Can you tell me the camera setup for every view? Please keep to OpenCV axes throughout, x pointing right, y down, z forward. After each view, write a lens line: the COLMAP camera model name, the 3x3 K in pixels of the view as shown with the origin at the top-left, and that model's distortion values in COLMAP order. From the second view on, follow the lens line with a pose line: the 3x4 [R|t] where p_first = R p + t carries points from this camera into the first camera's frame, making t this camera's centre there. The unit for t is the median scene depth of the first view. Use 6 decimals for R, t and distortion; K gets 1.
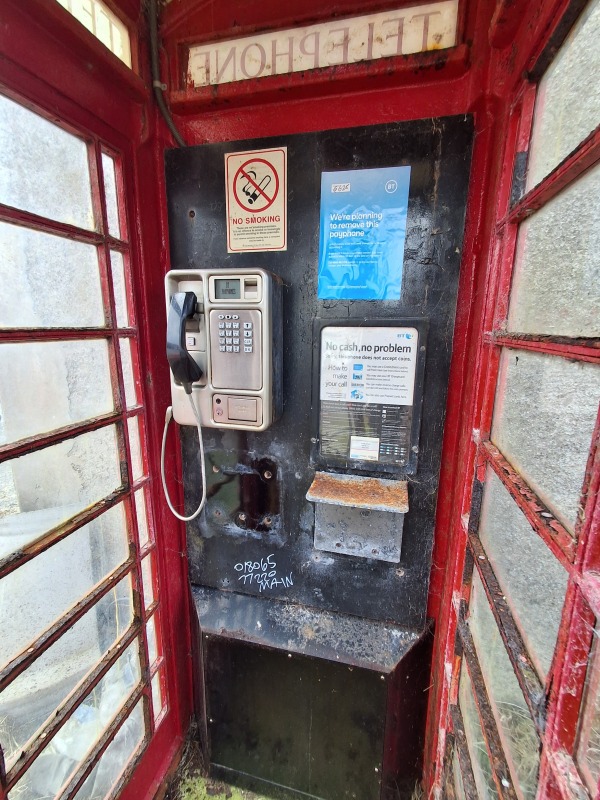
lens RADIAL K [[363.3, 0, 295.6], [0, 363.3, 400.5], [0, 0, 1]] dist [-0.001991, 0.007656]
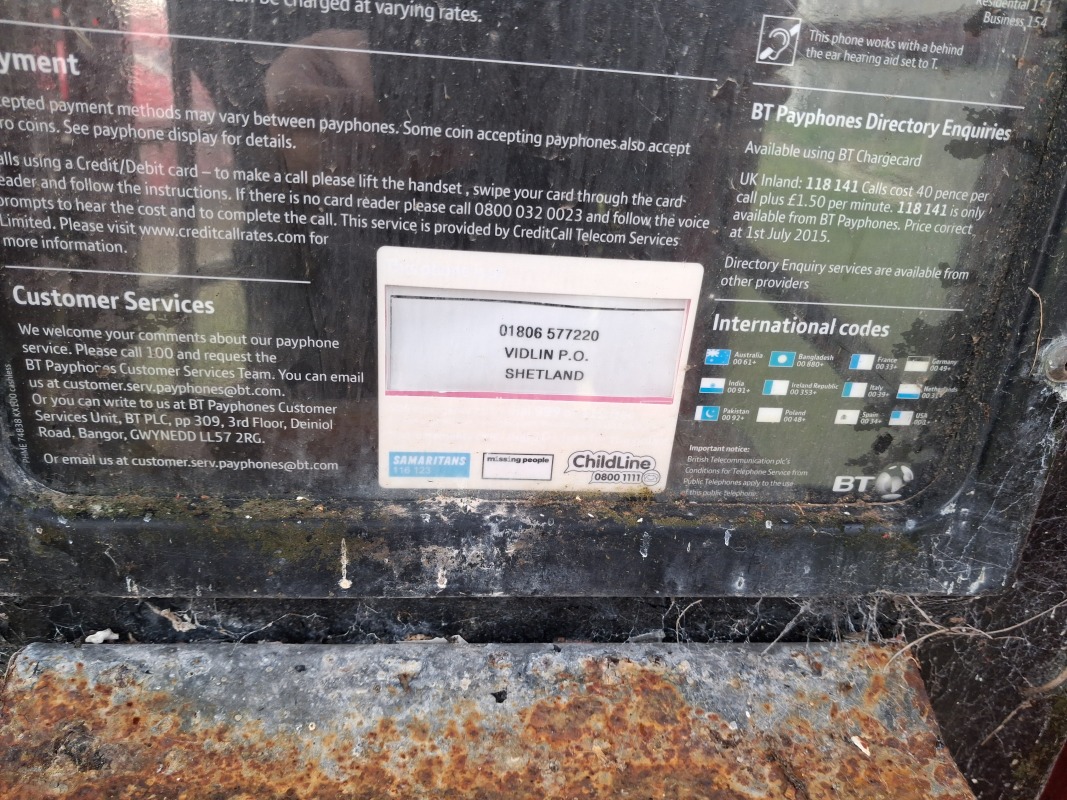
lens RADIAL K [[838.7, 0, 538.8], [0, 838.7, 401.0], [0, 0, 1]] dist [0.021297, -0.037955]
pose [[0.937694, -0.097666, 0.333453, 0.112865], [0.006989, 0.964791, 0.262925, 0.076597], [-0.347391, -0.244212, 0.905362, 0.757207]]
